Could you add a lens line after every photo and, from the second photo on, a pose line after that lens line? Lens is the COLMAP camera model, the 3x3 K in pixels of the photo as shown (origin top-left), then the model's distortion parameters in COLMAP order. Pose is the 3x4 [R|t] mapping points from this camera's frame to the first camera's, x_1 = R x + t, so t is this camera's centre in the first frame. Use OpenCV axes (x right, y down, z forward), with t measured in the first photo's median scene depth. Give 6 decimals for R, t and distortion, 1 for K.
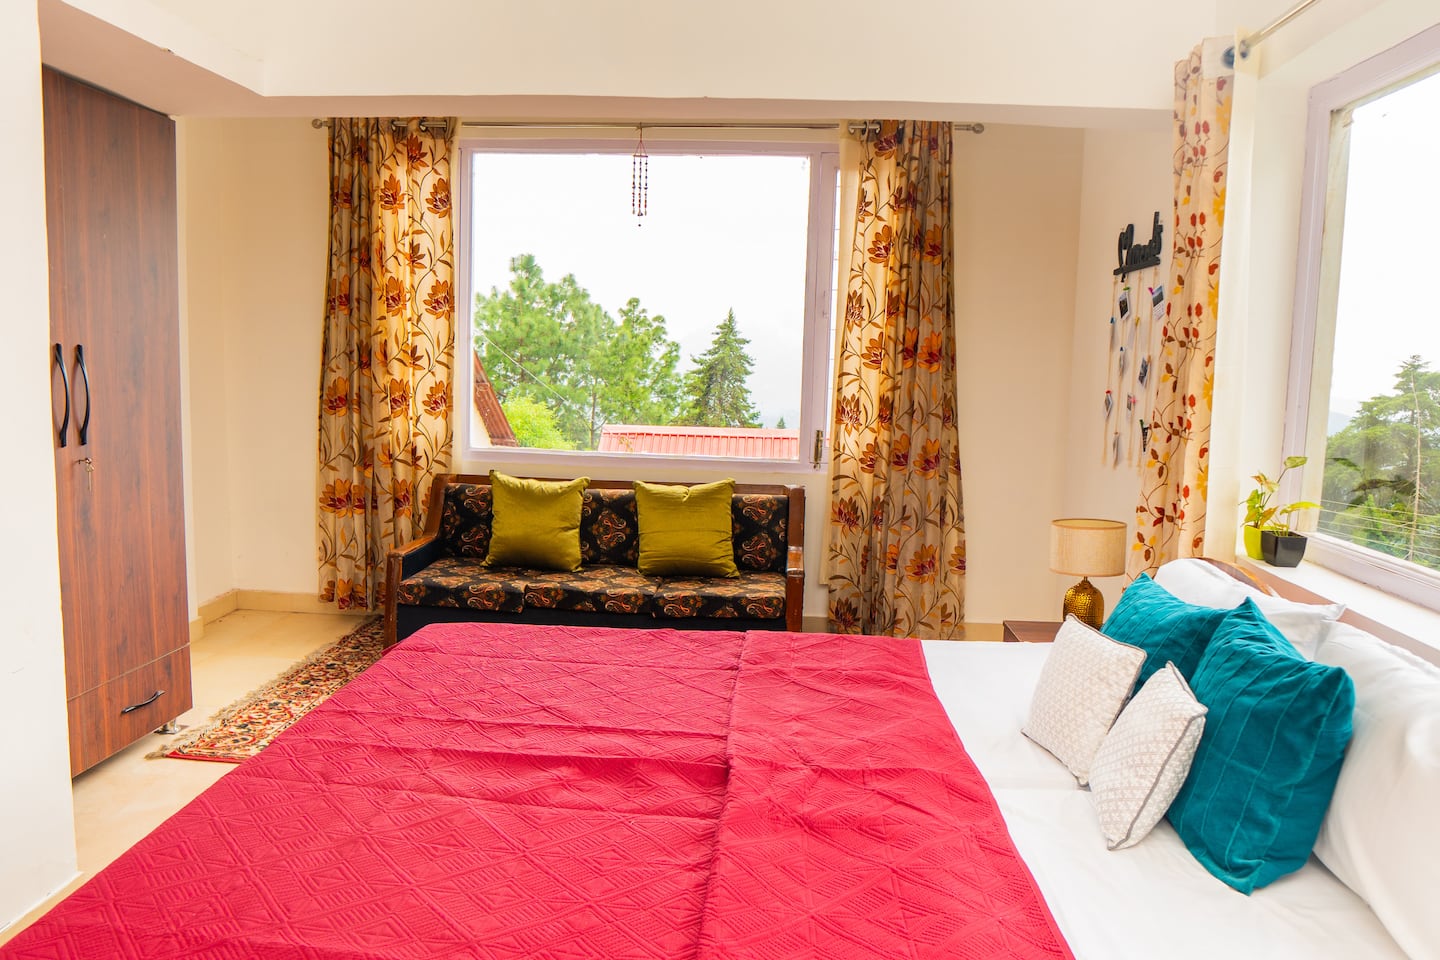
lens RADIAL K [[1020.1, 0, 714.4], [0, 1020.1, 483.4], [0, 0, 1]] dist [-0.086708, 0.048934]
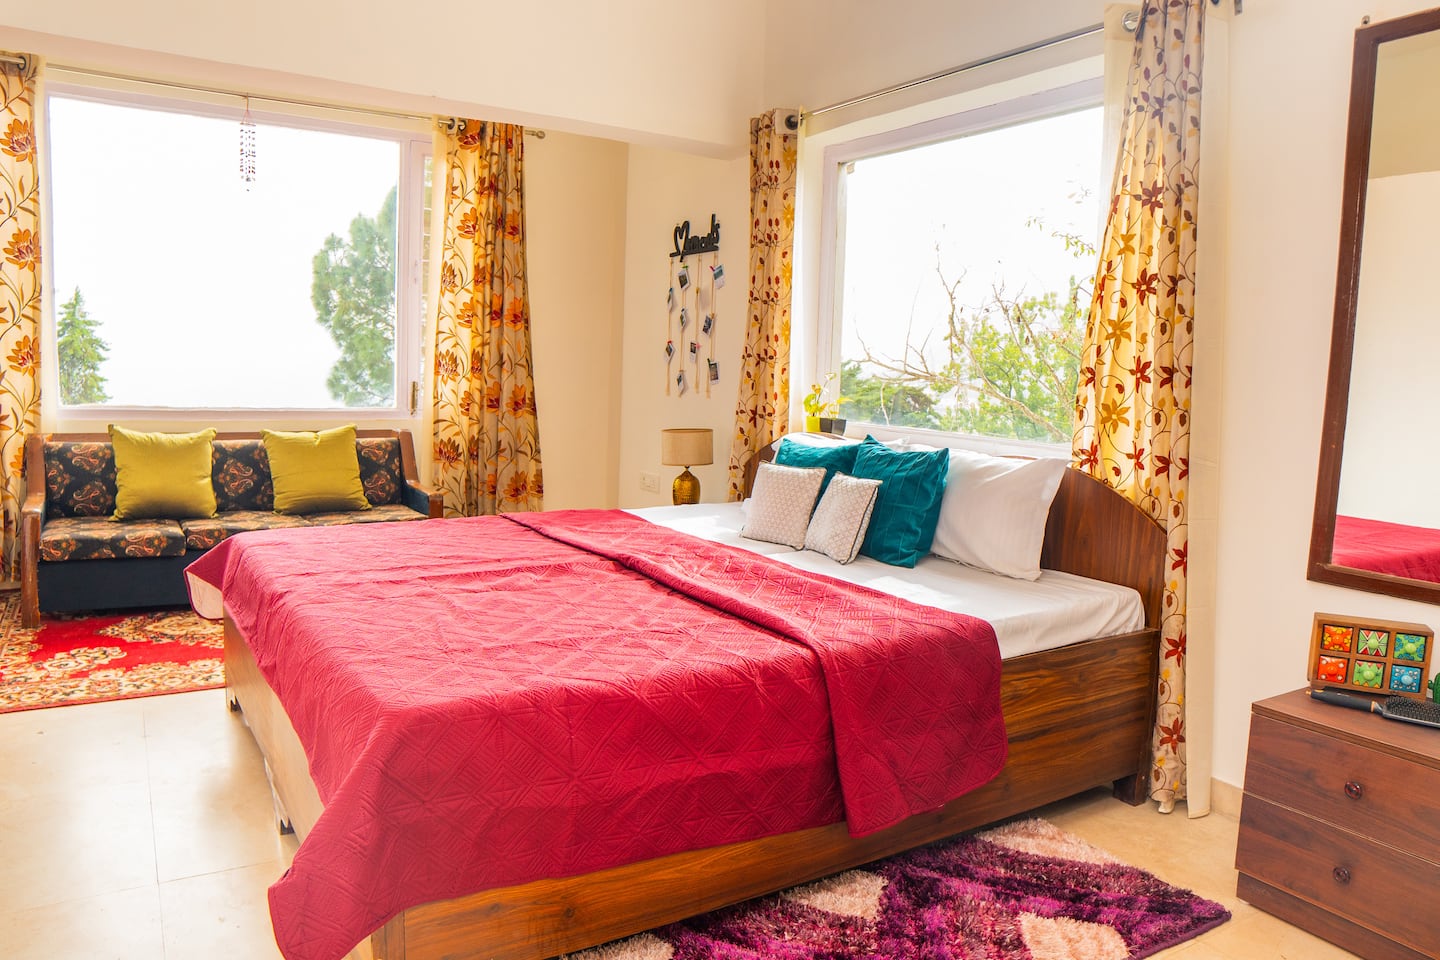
lens RADIAL K [[1020.1, 0, 725.6], [0, 1020.1, 490.5], [0, 0, 1]] dist [-0.086708, 0.048934]
pose [[0.809719, -0.071890, 0.582398, -0.305580], [0.061384, 0.997399, 0.037775, 0.051896], [-0.583599, 0.005163, 0.812026, -0.141488]]
